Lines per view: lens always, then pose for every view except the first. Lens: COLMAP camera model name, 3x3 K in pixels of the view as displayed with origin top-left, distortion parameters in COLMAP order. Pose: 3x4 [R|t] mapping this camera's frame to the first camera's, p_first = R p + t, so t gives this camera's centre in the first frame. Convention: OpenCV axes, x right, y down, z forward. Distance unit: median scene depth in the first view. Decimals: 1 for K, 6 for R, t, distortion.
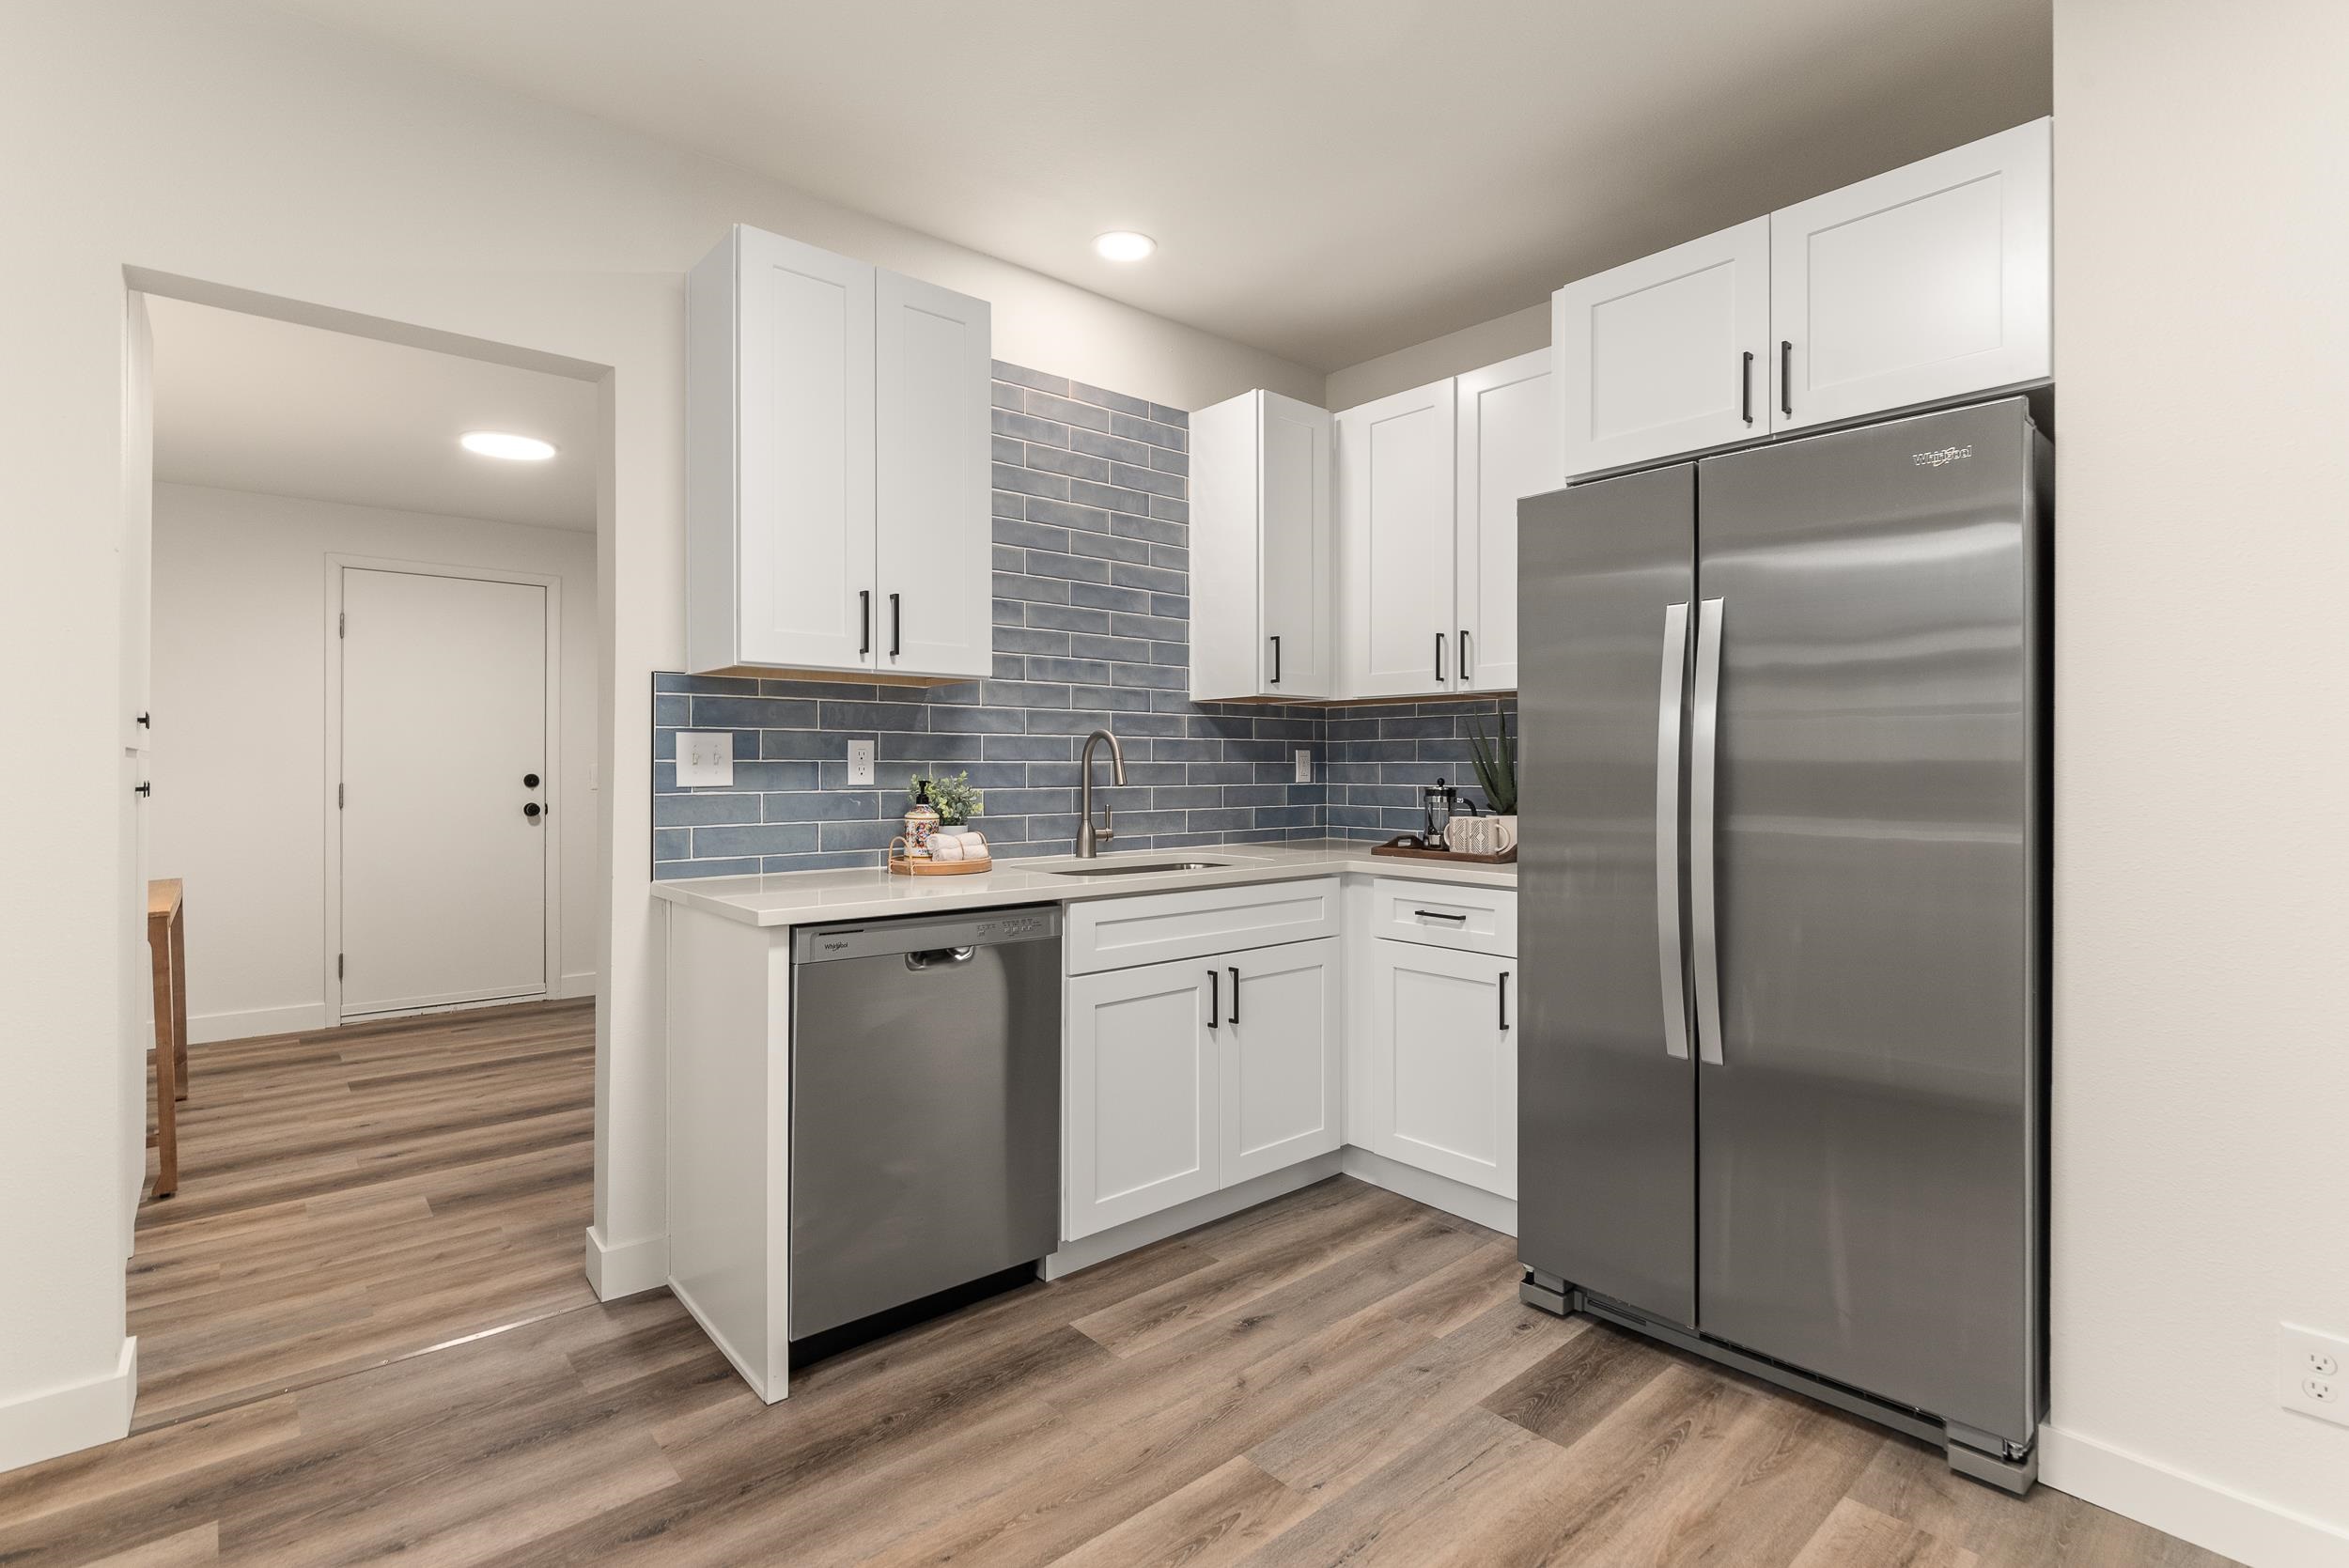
lens RADIAL K [[1104.9, 0, 1173.8], [0, 1104.9, 763.5], [0, 0, 1]] dist [0.000771, -0.000064]
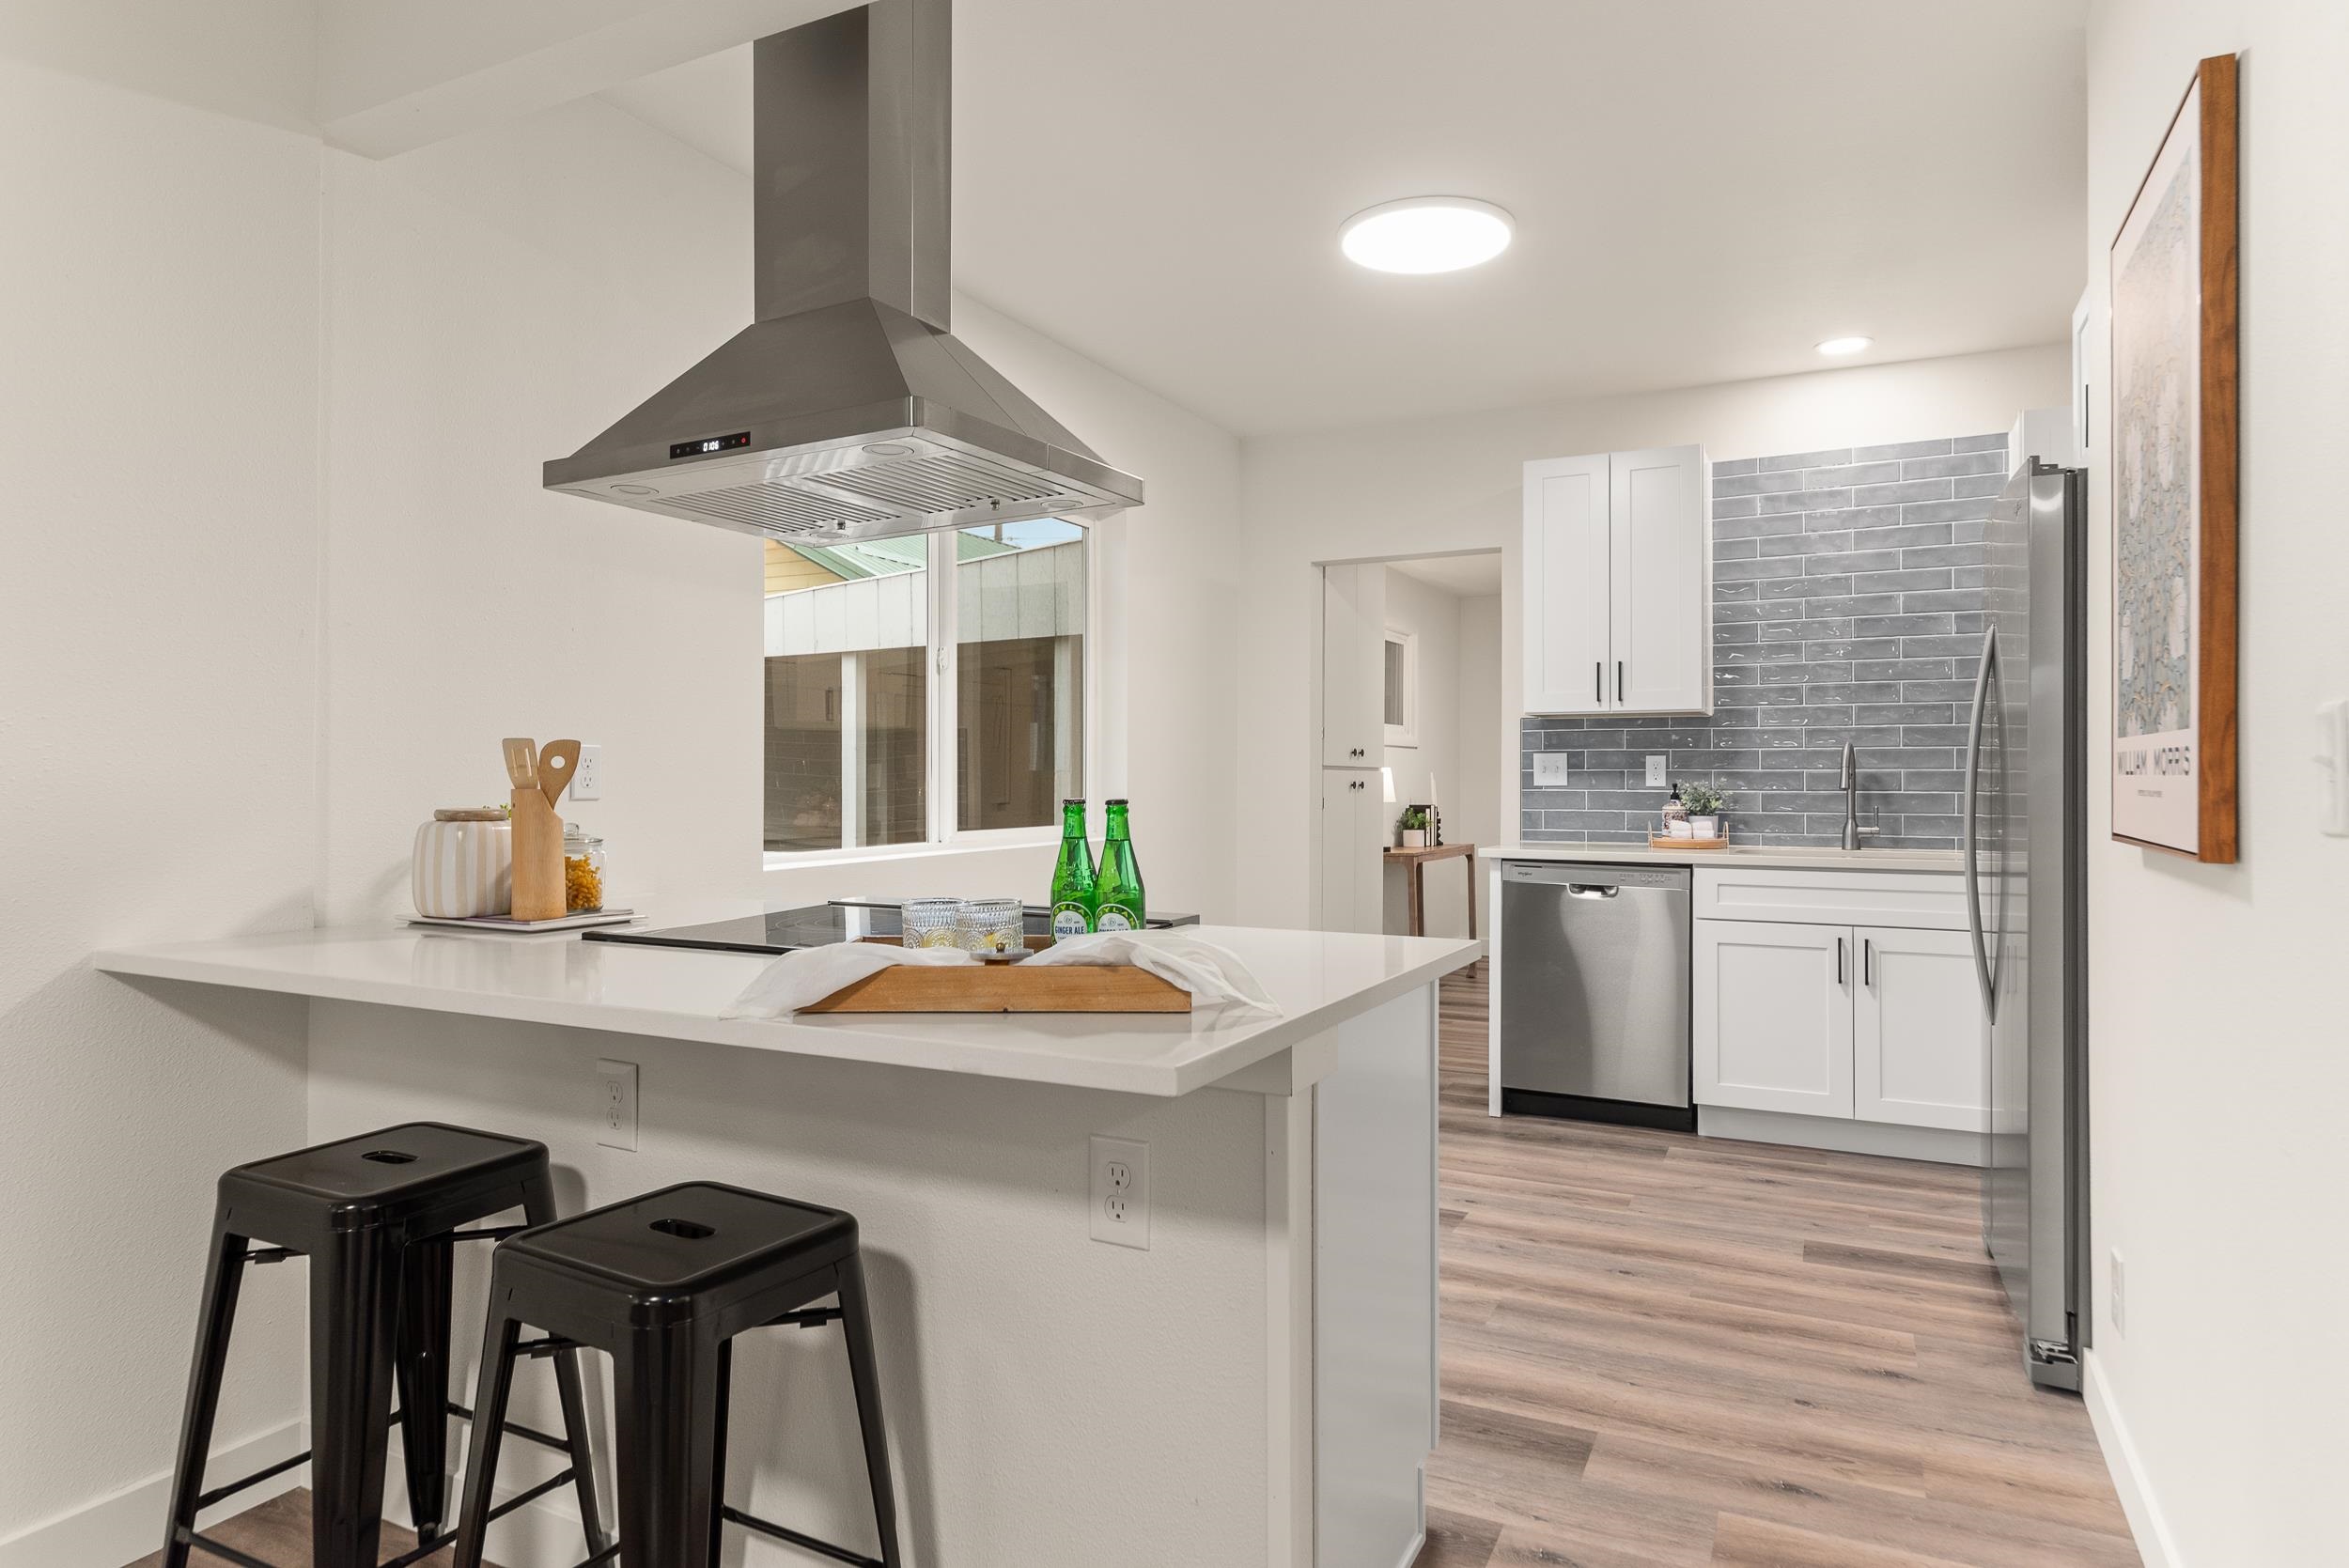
lens RADIAL K [[1362.1, 0, 1174.5], [0, 1362.1, 784.0], [0, 0, 1]] dist [0.004777, 0.000793]
pose [[0.376533, 0.005203, -0.926388, 1.290831], [-0.000288, 0.999985, 0.005499, 0.007419], [0.926403, -0.001803, 0.376529, -0.296151]]
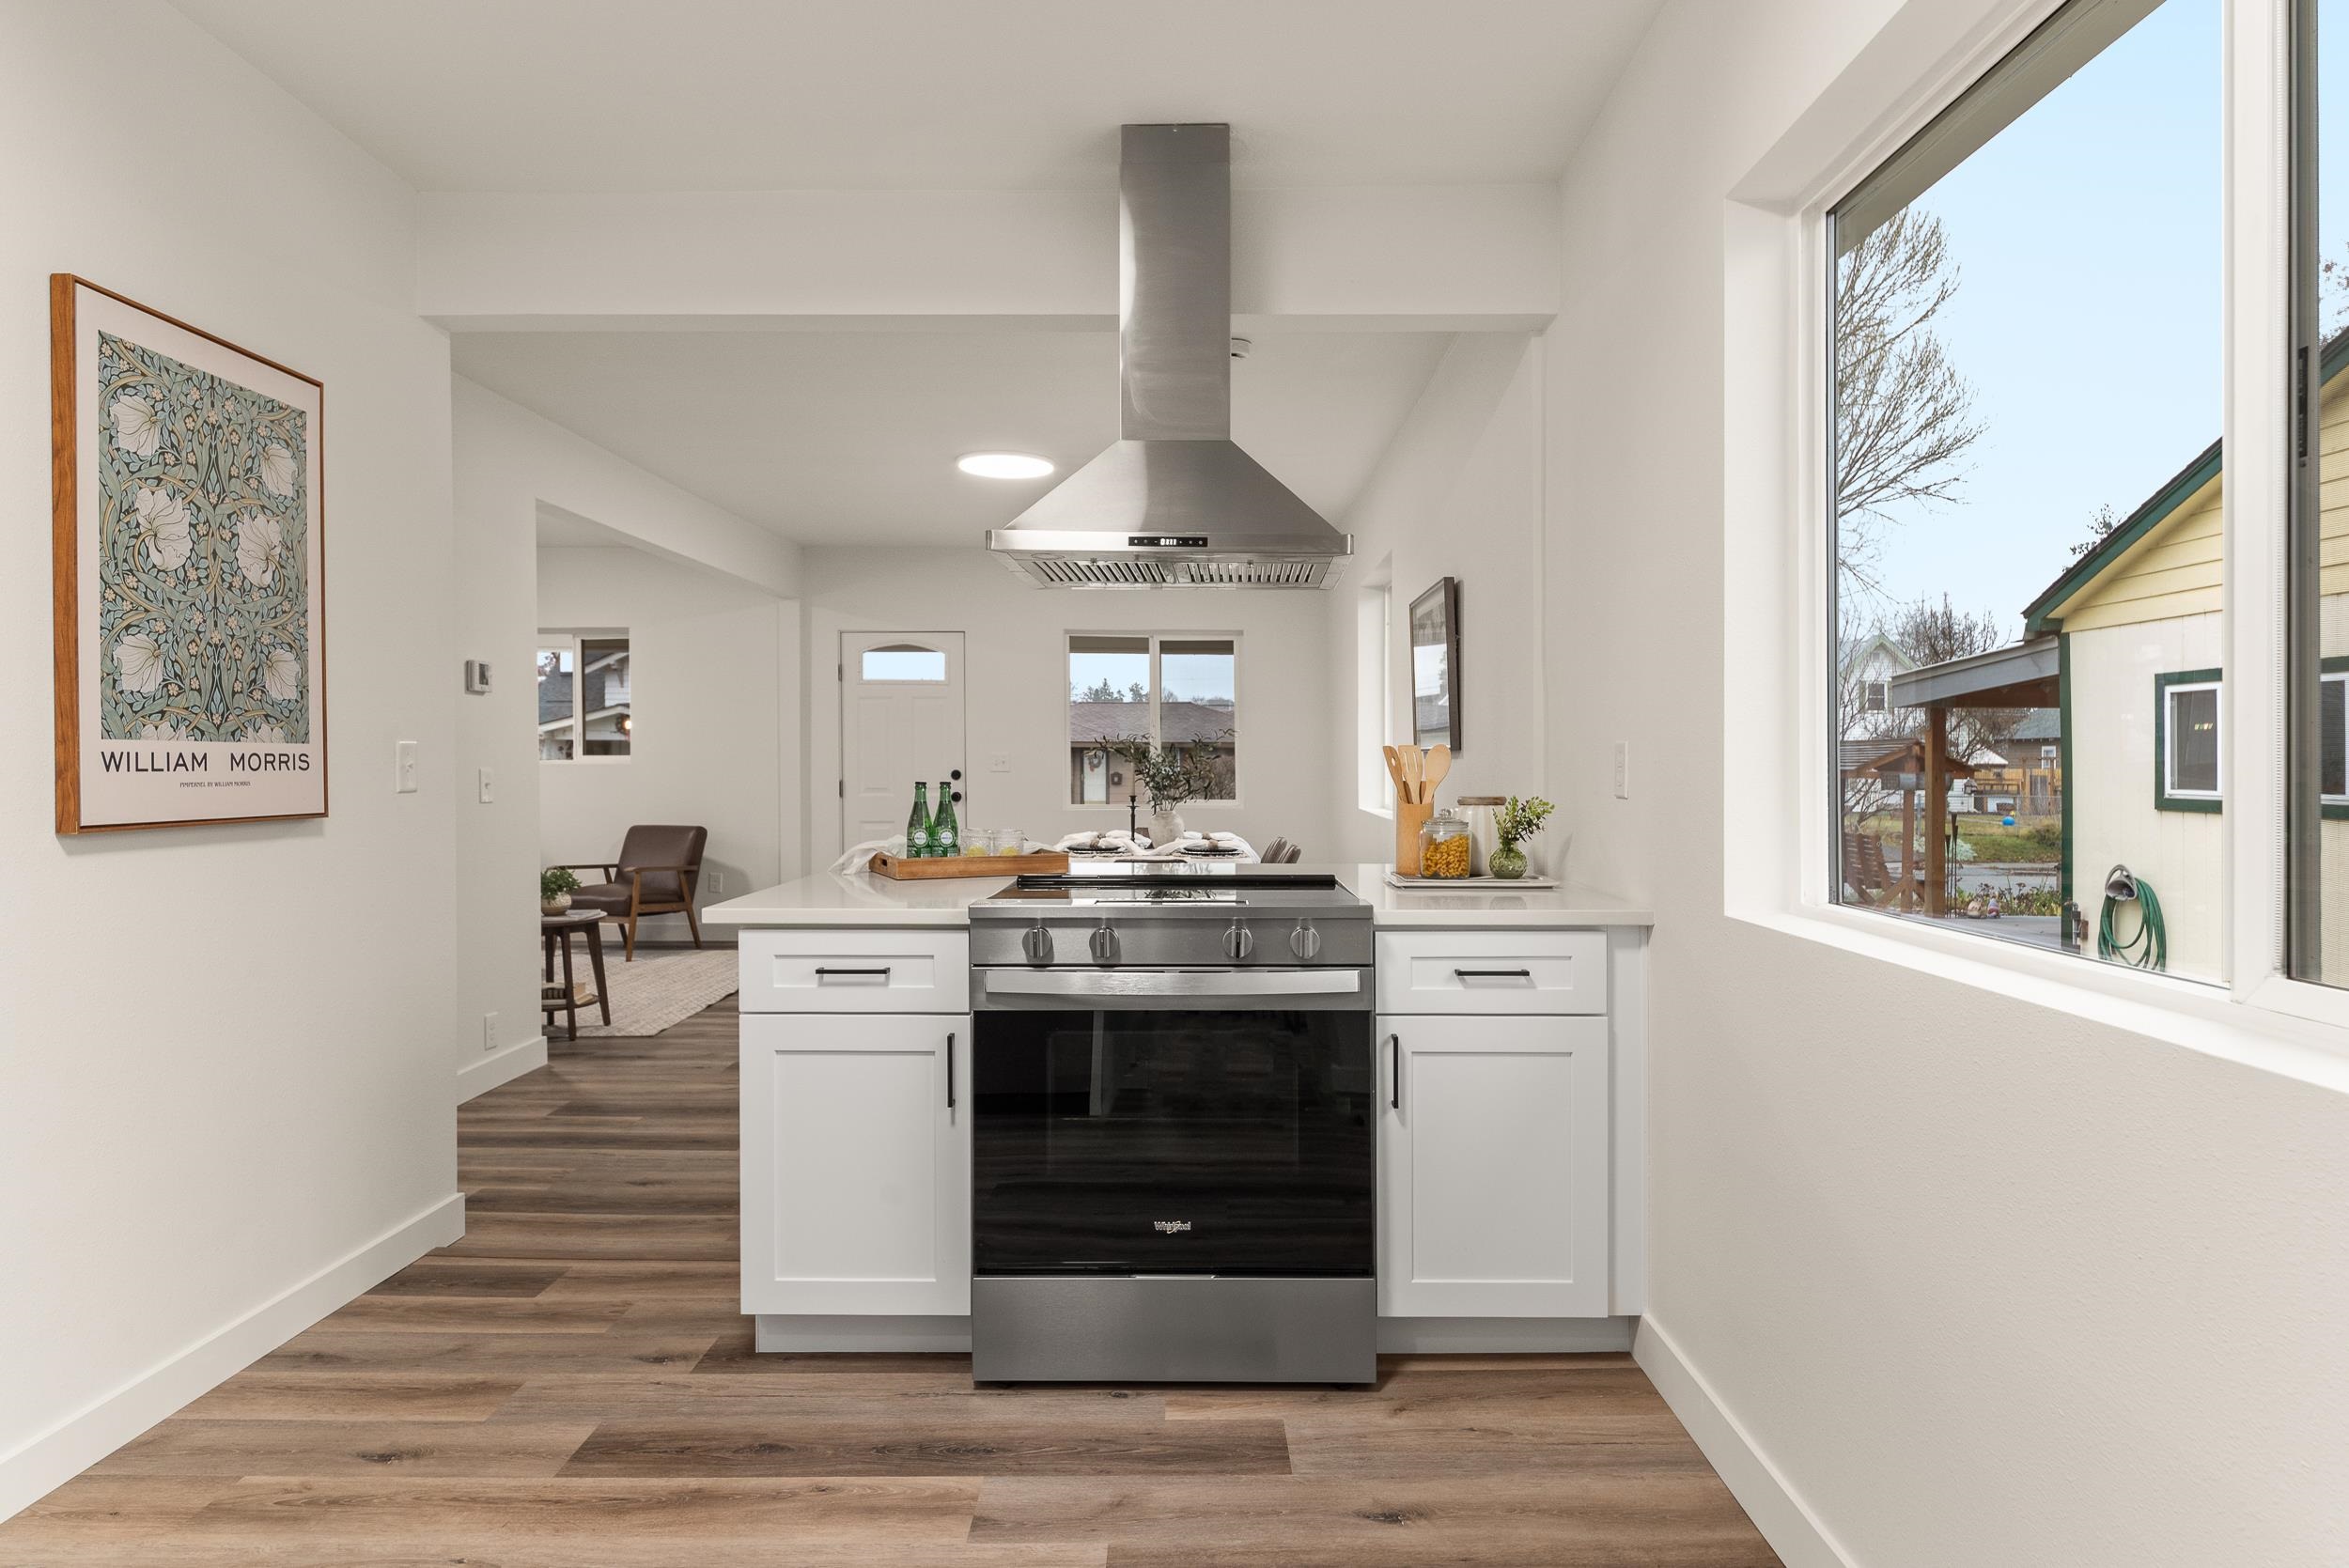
lens RADIAL K [[1281.9, 0, 1188.2], [0, 1281.9, 786.4], [0, 0, 1]] dist [-0.002268, -0.002610]
pose [[-0.749449, -0.014329, 0.661907, -0.405896], [-0.001783, 0.999806, 0.019626, -0.002262], [-0.662060, 0.013528, -0.749329, 0.724138]]
